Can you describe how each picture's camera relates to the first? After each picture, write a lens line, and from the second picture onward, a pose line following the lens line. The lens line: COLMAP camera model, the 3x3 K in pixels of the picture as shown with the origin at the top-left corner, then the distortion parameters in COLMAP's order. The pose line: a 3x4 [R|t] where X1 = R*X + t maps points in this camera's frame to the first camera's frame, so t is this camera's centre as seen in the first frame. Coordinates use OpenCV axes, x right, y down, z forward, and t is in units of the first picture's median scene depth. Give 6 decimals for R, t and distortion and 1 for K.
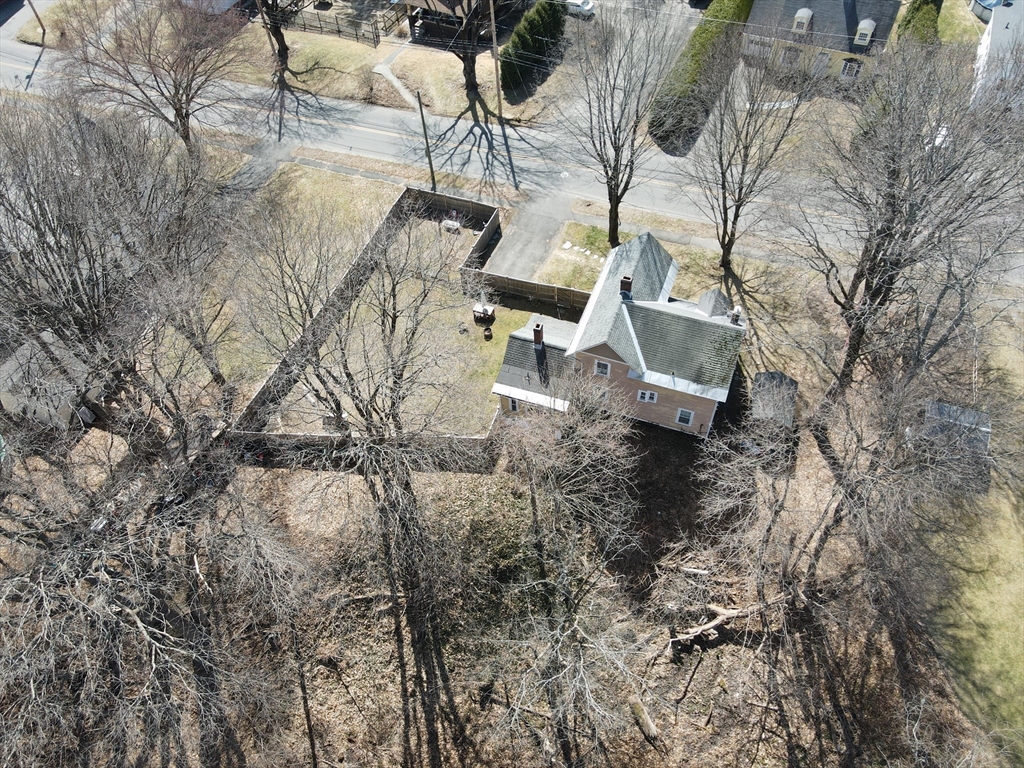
lens RADIAL K [[757.3, 0, 512.0], [0, 757.3, 384.0], [0, 0, 1]] dist [0.001189, 0.006379]
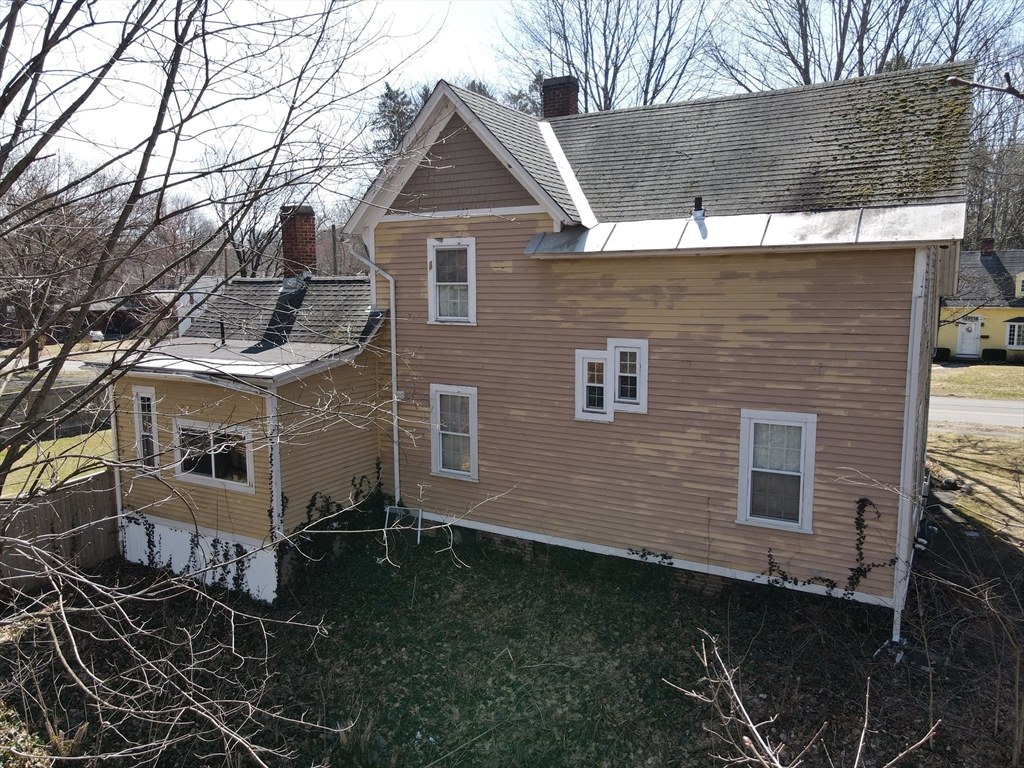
lens RADIAL K [[757.3, 0, 512.0], [0, 757.3, 384.0], [0, 0, 1]] dist [0.001189, 0.006379]
pose [[0.986108, 0.068793, -0.151190, 0.186041], [-0.155607, 0.701043, -0.695935, 0.197528], [0.058115, 0.709793, 0.702009, 0.831288]]
